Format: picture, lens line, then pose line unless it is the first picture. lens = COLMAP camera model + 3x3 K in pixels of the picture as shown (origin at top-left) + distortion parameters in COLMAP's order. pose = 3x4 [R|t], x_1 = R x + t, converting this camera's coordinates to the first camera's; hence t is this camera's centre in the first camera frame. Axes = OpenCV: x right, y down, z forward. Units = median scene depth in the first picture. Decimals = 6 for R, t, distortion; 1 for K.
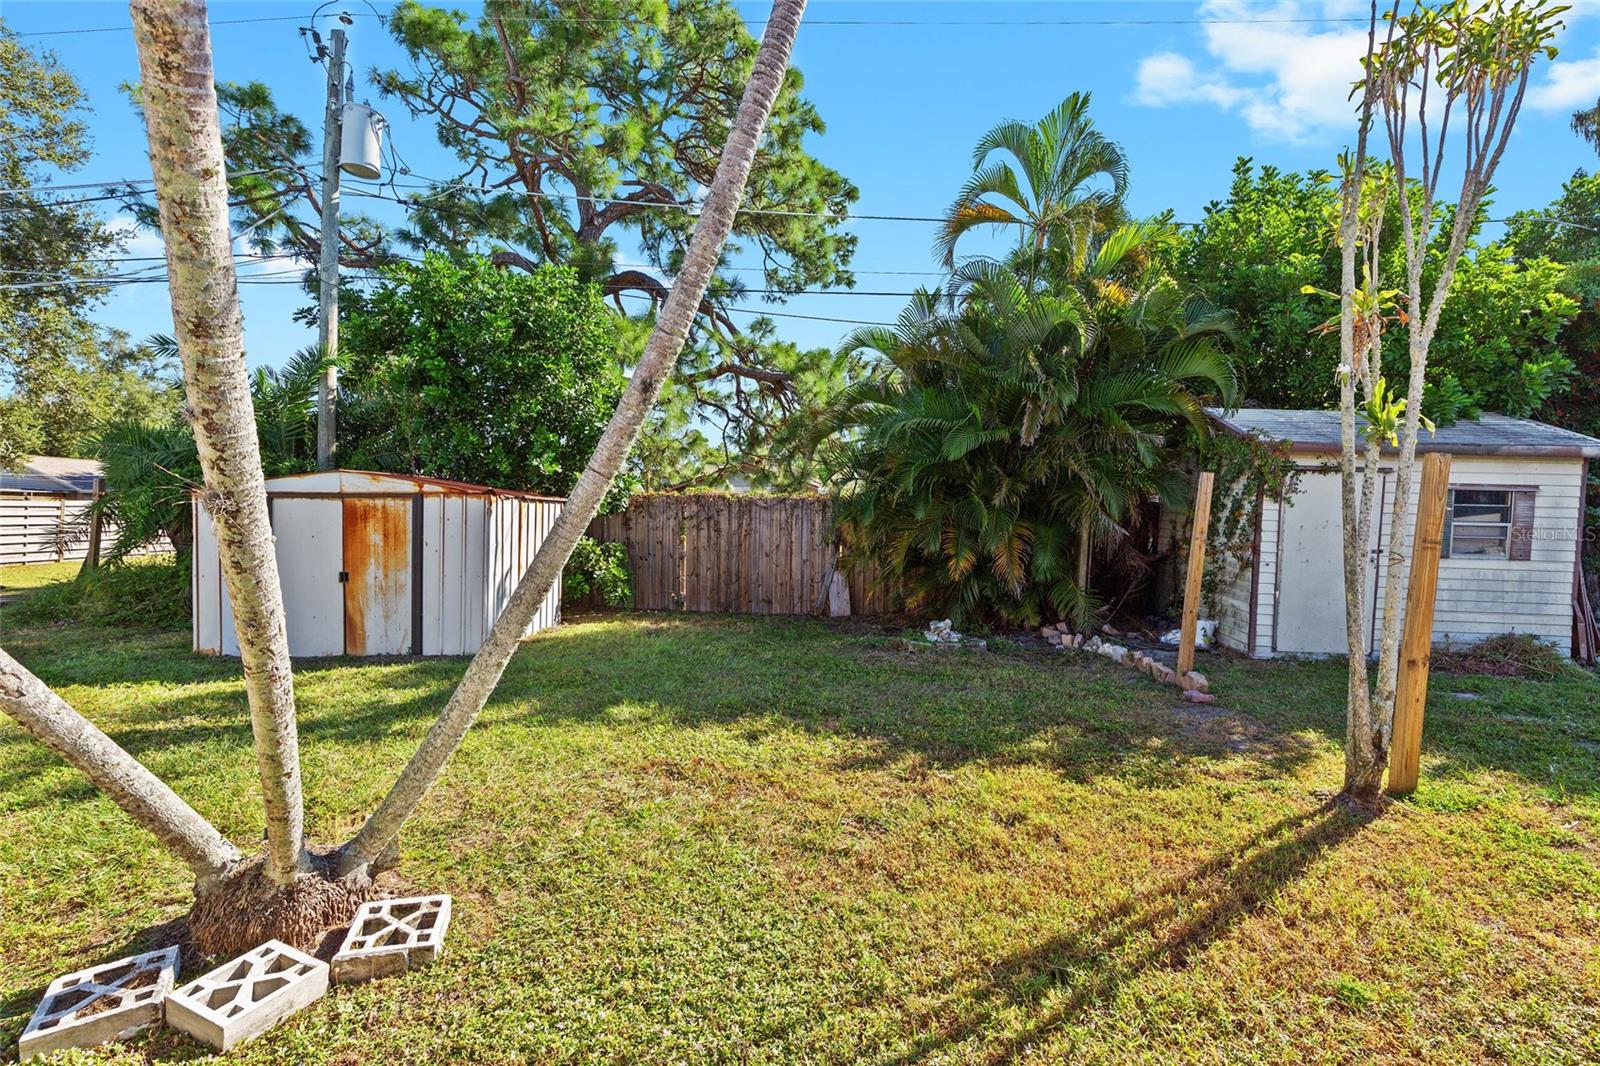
lens RADIAL K [[718.4, 0, 802.7], [0, 718.4, 530.9], [0, 0, 1]] dist [0.002221, 0.000570]
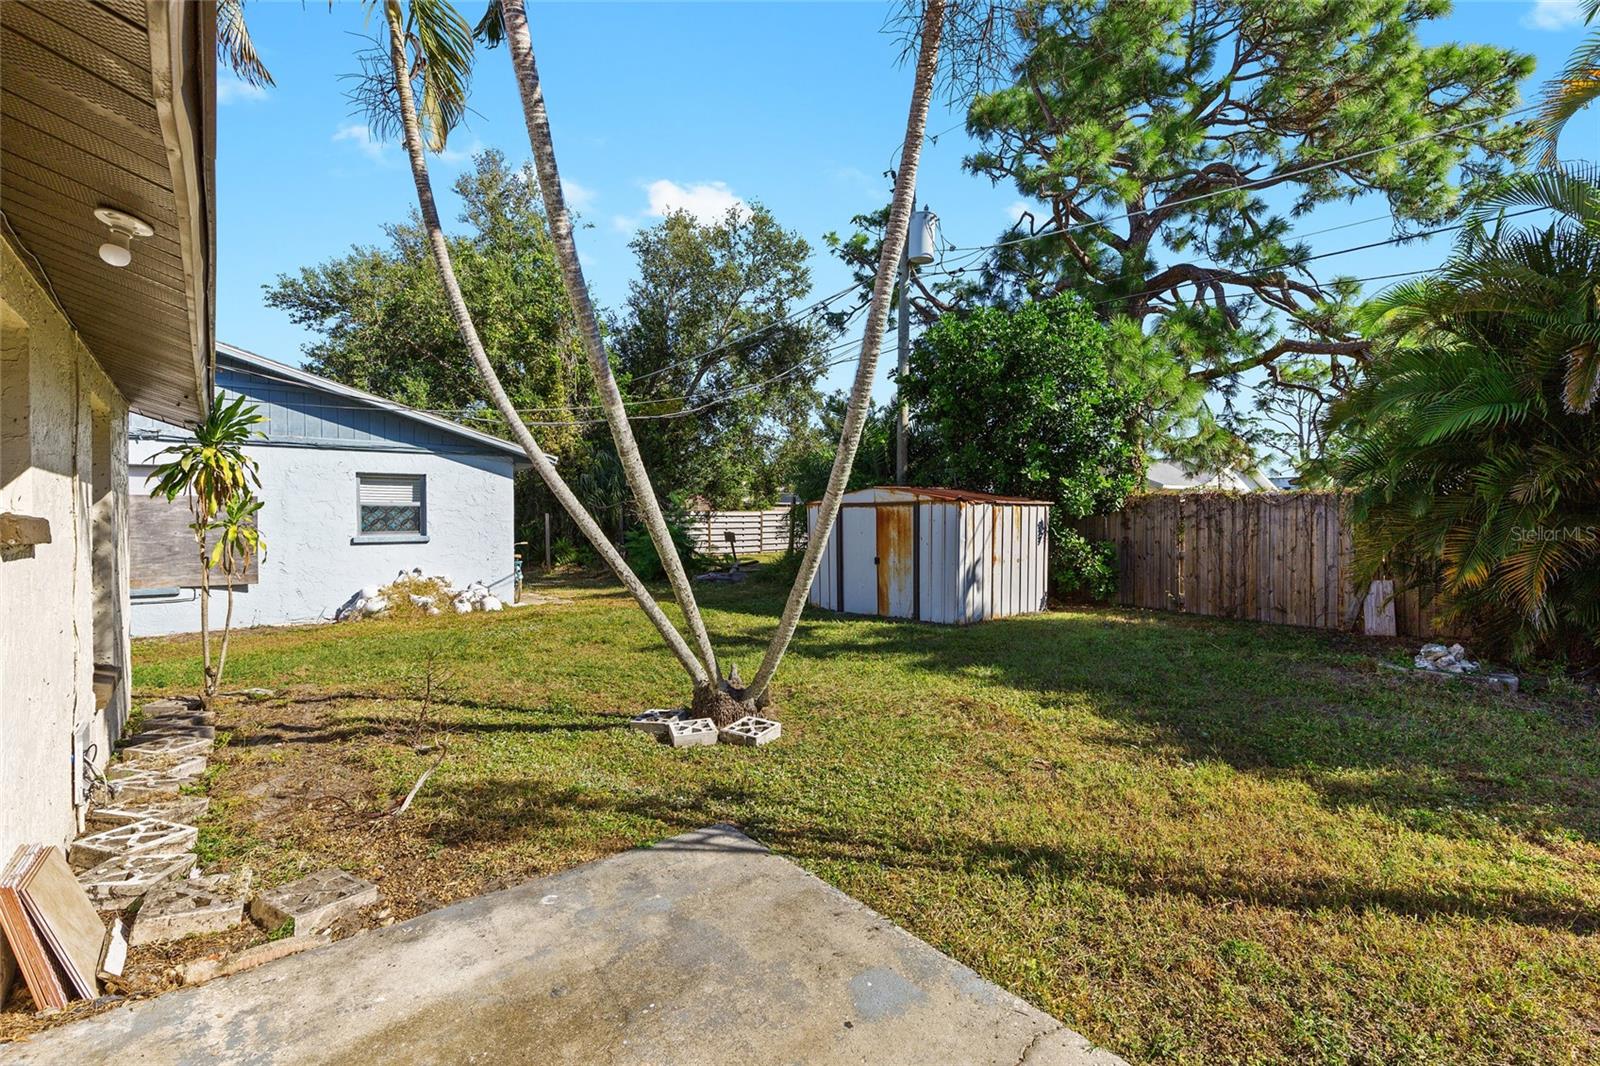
lens RADIAL K [[718.4, 0, 793.8], [0, 718.4, 535.3], [0, 0, 1]] dist [0.002221, 0.000570]
pose [[0.648383, 0.011485, -0.761228, 0.277003], [-0.006965, 0.999934, 0.009154, 0.000892], [0.761283, -0.000634, 0.648420, -0.052378]]
